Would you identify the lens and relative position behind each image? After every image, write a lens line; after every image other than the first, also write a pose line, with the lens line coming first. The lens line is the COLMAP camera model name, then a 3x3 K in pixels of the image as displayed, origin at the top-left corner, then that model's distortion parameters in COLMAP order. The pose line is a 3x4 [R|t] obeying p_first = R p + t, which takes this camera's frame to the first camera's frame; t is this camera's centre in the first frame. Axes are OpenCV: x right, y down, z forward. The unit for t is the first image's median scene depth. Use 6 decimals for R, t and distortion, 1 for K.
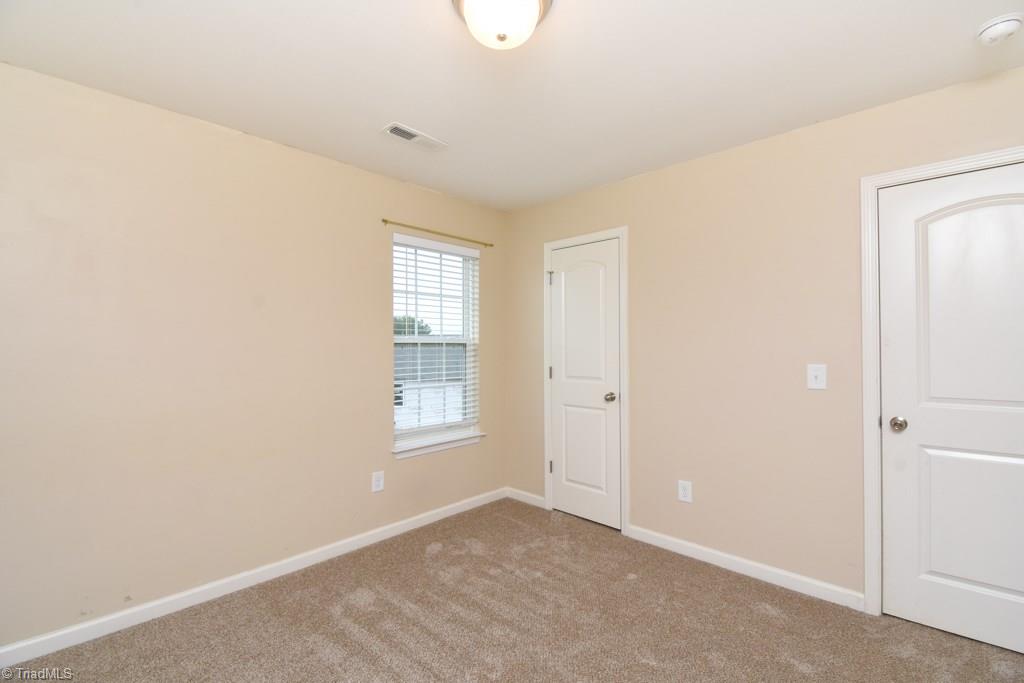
lens RADIAL K [[447.7, 0, 516.0], [0, 447.7, 343.3], [0, 0, 1]] dist [0.029031, -0.025873]
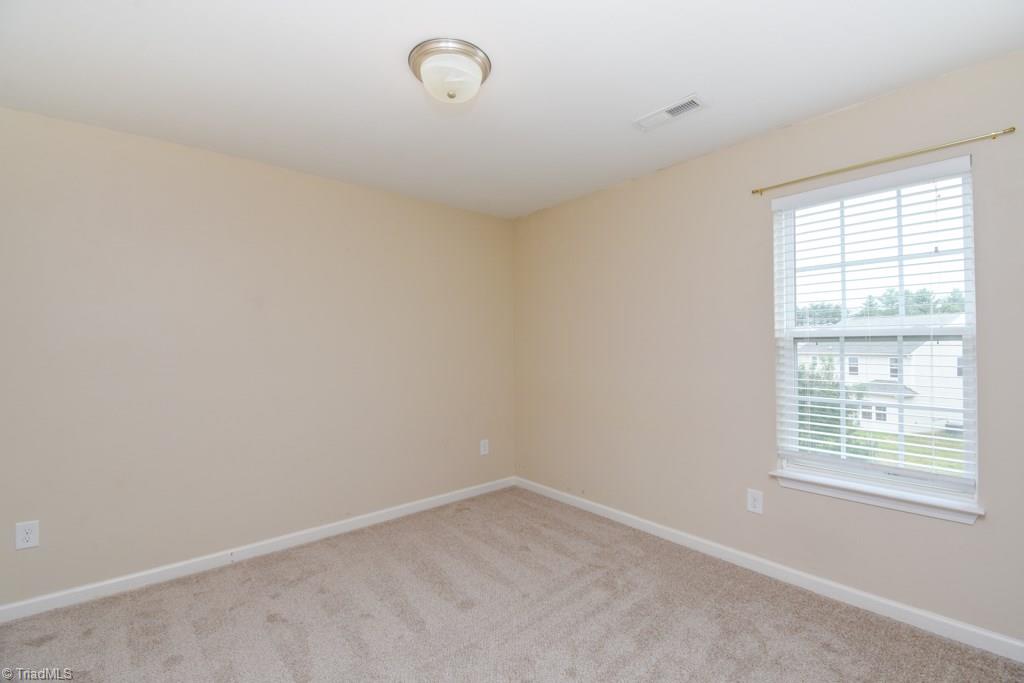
lens RADIAL K [[447.7, 0, 516.0], [0, 447.7, 343.3], [0, 0, 1]] dist [0.029031, -0.025873]
pose [[-0.100132, -0.004807, -0.994963, 0.527117], [0.011506, 0.999916, -0.005989, 0.007922], [0.994908, -0.012048, -0.100069, 0.574148]]
